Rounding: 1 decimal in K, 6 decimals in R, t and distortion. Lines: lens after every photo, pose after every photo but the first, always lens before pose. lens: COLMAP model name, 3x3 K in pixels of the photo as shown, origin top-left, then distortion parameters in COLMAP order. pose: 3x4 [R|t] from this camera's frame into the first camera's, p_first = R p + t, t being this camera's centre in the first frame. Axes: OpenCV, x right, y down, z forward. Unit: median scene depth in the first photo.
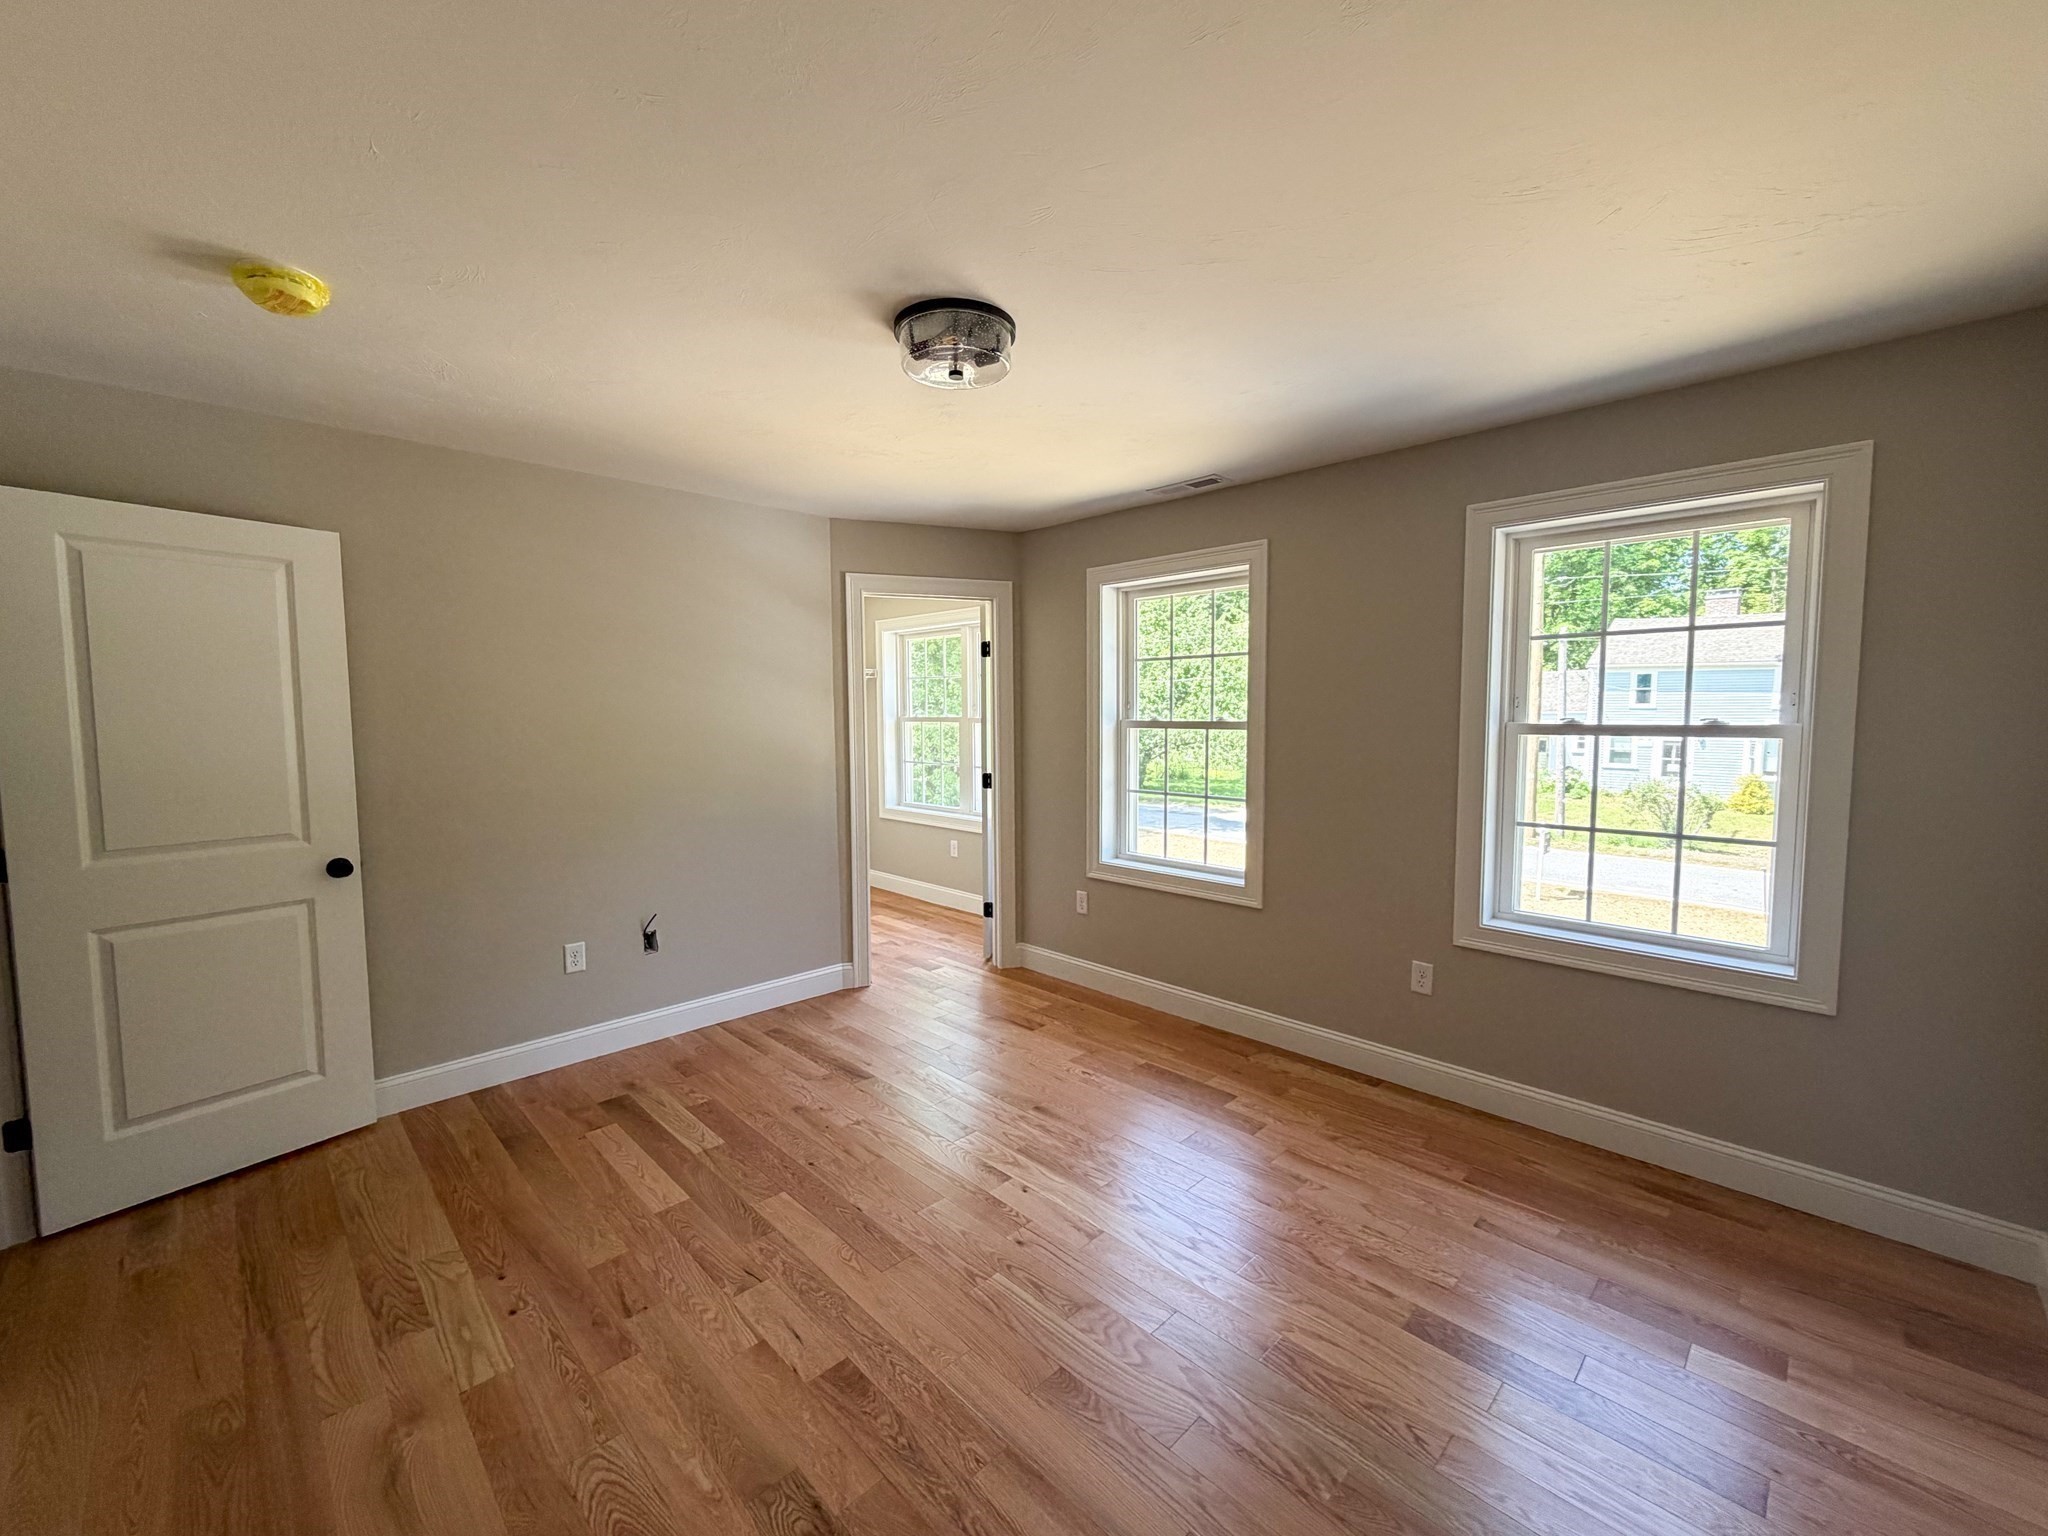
lens RADIAL K [[831.0, 0, 1028.8], [0, 831.0, 770.2], [0, 0, 1]] dist [0.000637, 0.000284]
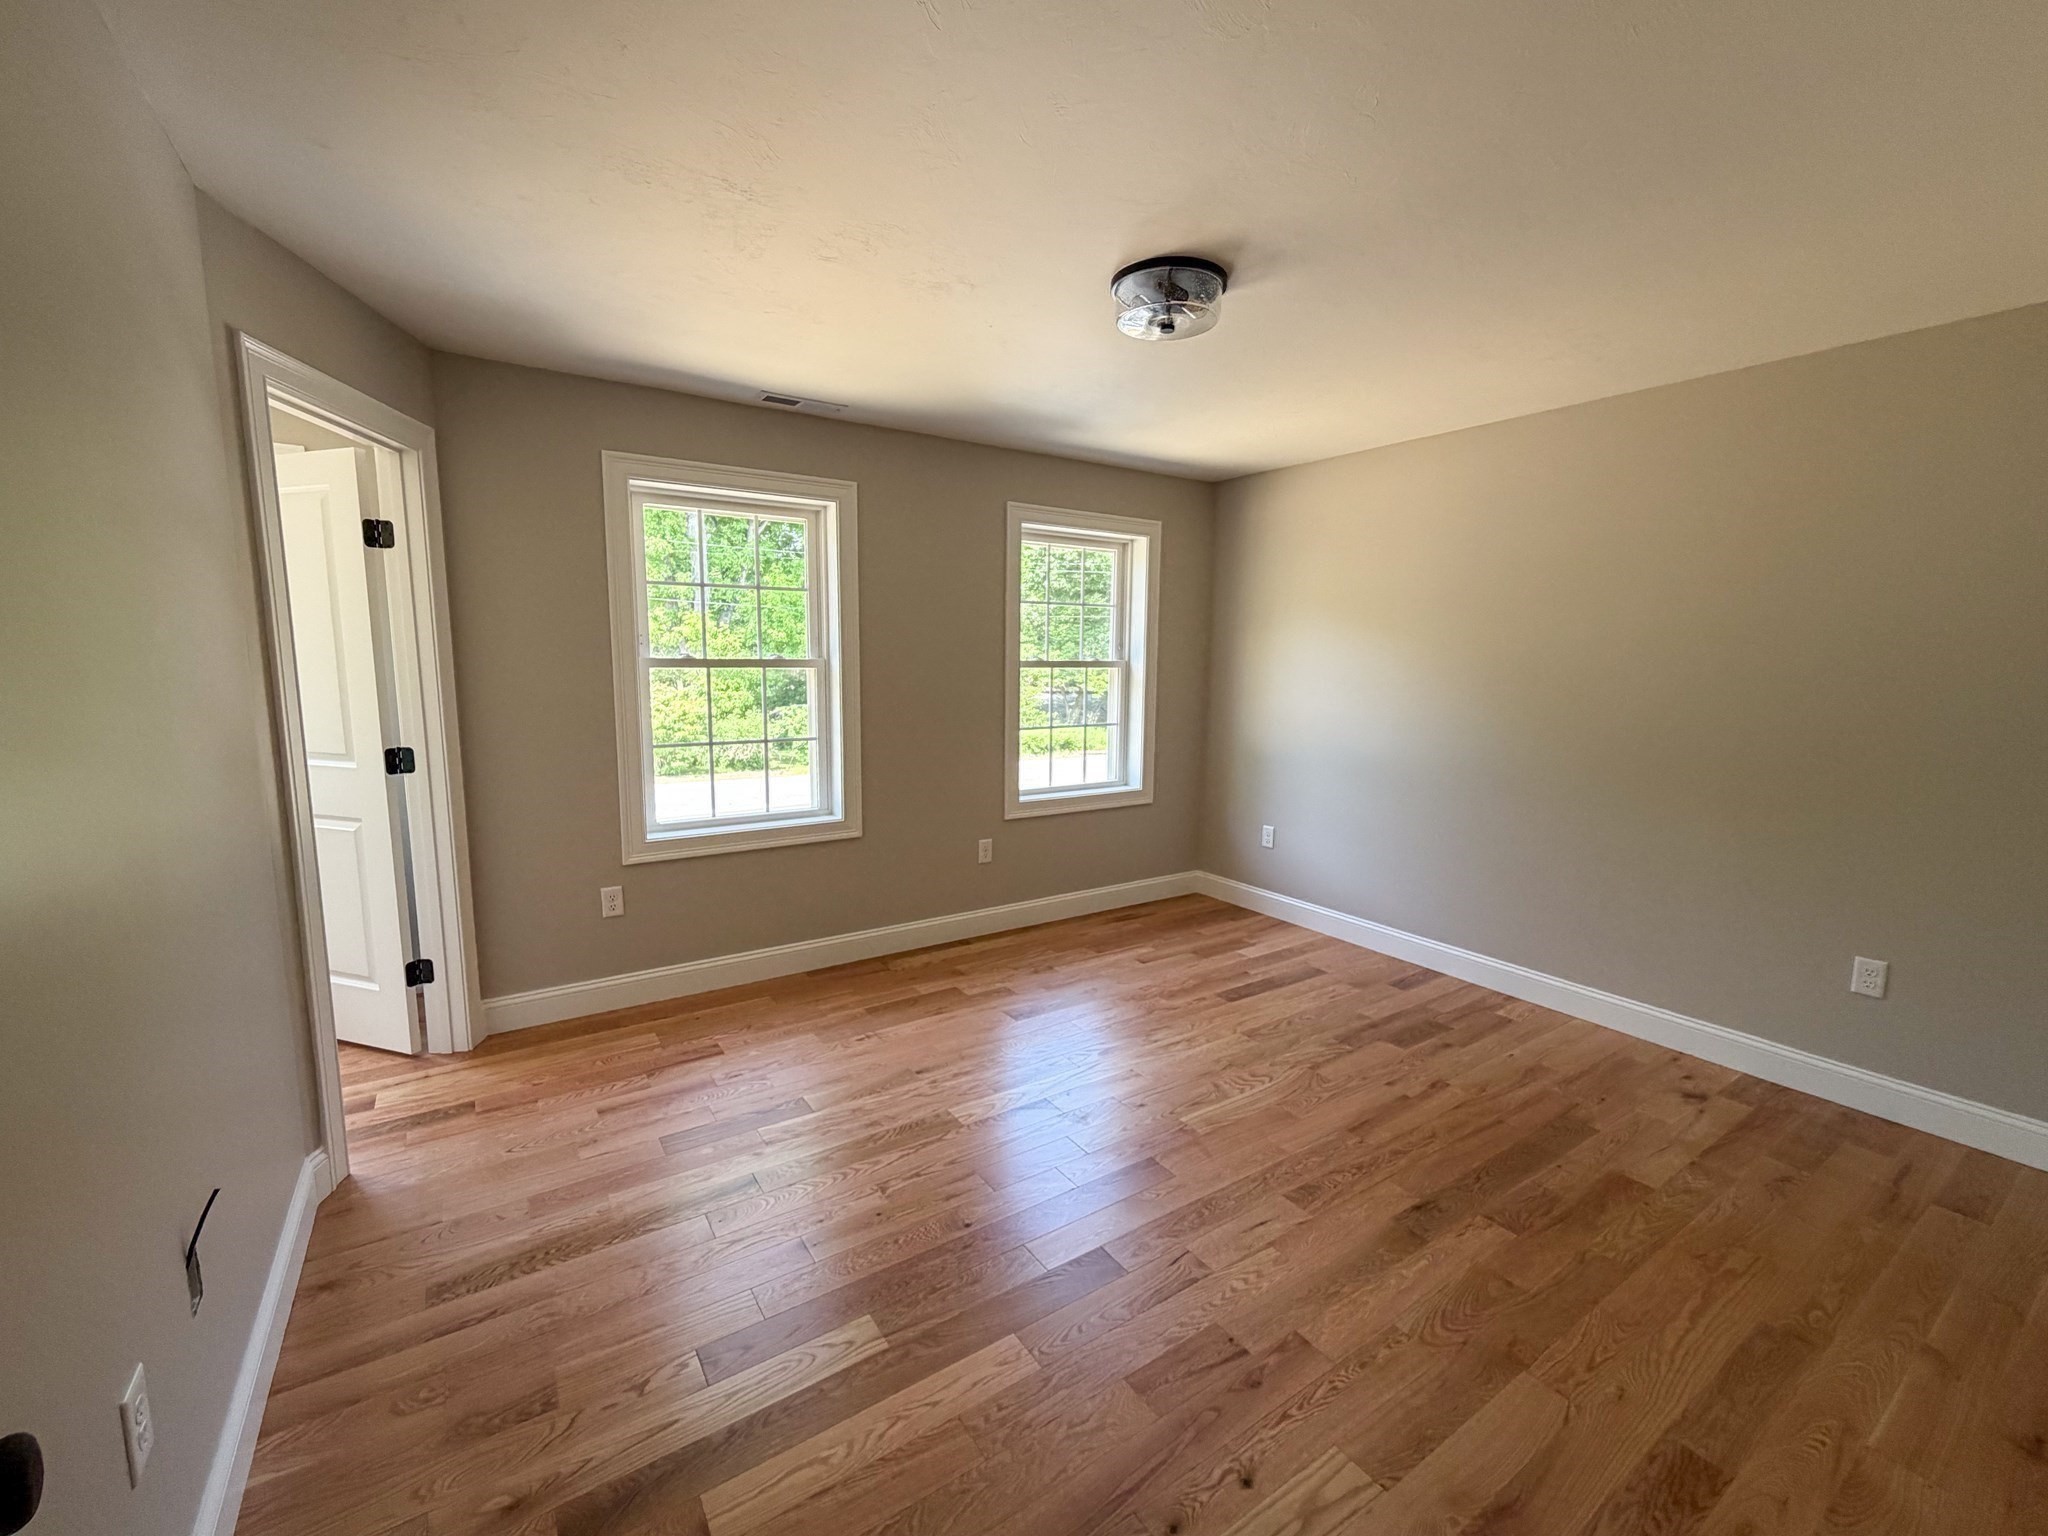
lens RADIAL K [[855.2, 0, 1026.0], [0, 855.2, 779.5], [0, 0, 1]] dist [0.001935, 0.000182]
pose [[0.184724, -0.140768, 0.972657, -0.784759], [0.055713, 0.989597, 0.132639, -0.042093], [-0.981210, 0.029688, 0.190645, 0.619099]]
